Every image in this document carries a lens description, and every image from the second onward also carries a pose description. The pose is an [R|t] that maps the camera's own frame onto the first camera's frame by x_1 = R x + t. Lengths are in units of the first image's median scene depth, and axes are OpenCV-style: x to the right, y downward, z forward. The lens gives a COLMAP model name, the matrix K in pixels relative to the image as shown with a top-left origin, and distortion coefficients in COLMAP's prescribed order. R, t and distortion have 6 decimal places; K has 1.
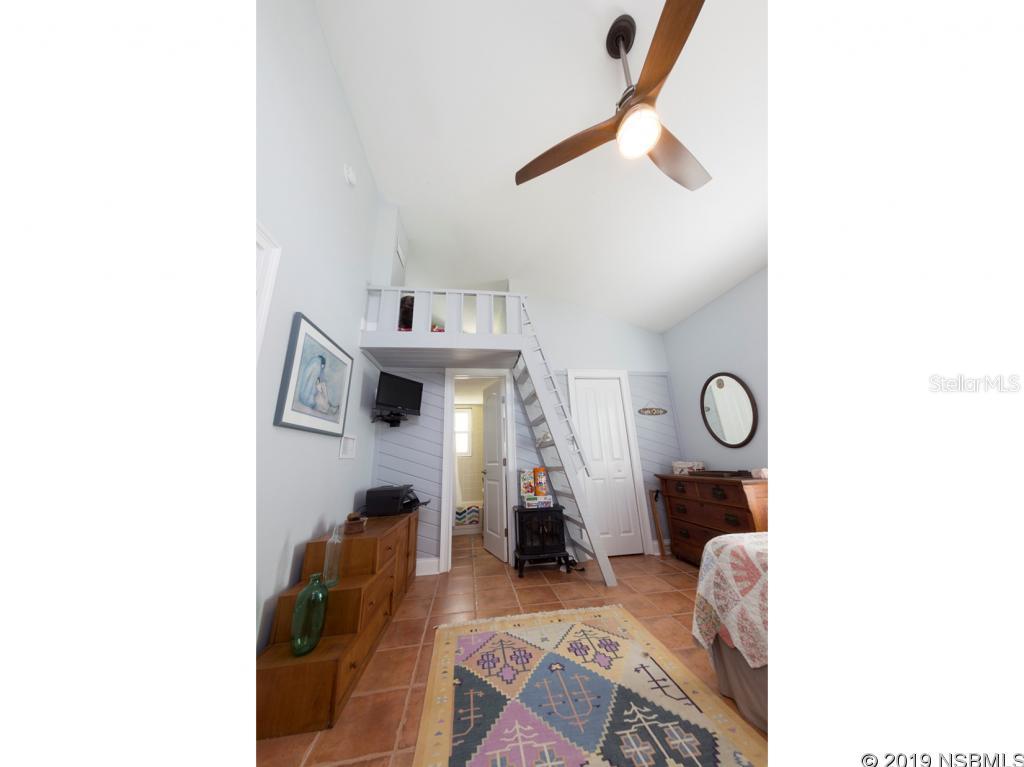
lens RADIAL K [[280.7, 0, 512.2], [0, 280.7, 383.6], [0, 0, 1]] dist [0.000572, 0.000030]
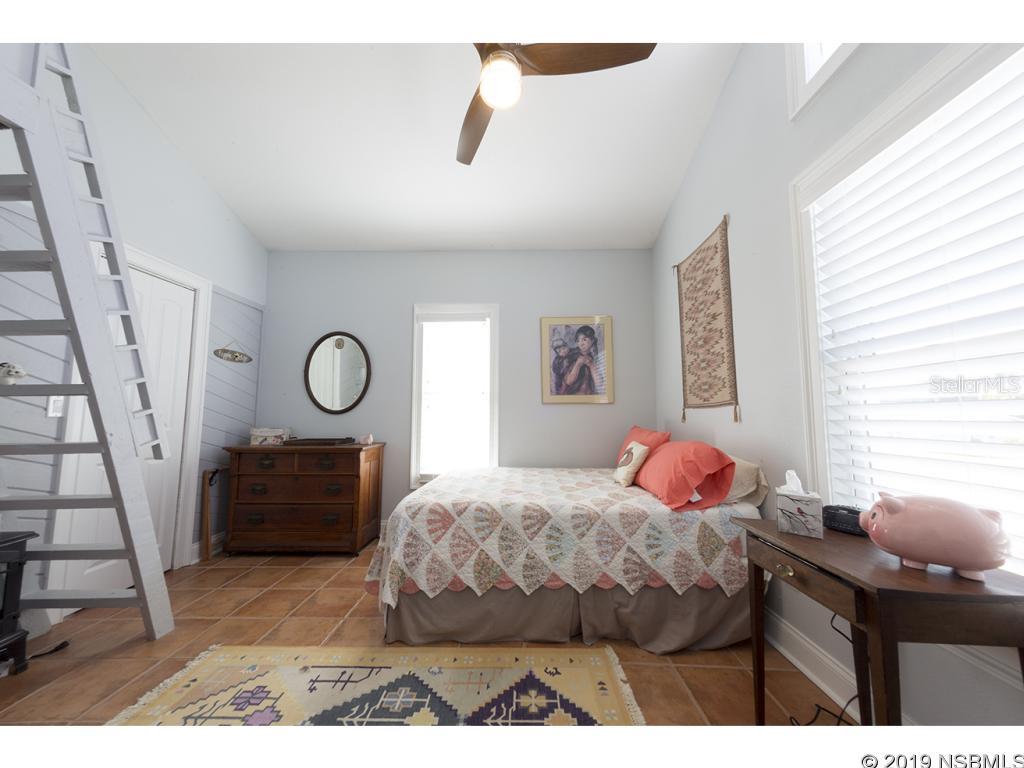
lens RADIAL K [[351.1, 0, 513.3], [0, 351.1, 385.8], [0, 0, 1]] dist [0.007199, -0.000201]
pose [[0.163793, 0.109332, 0.980418, -0.379086], [-0.267640, 0.961489, -0.062508, 0.076092], [-0.949495, -0.252160, 0.186746, 0.347359]]
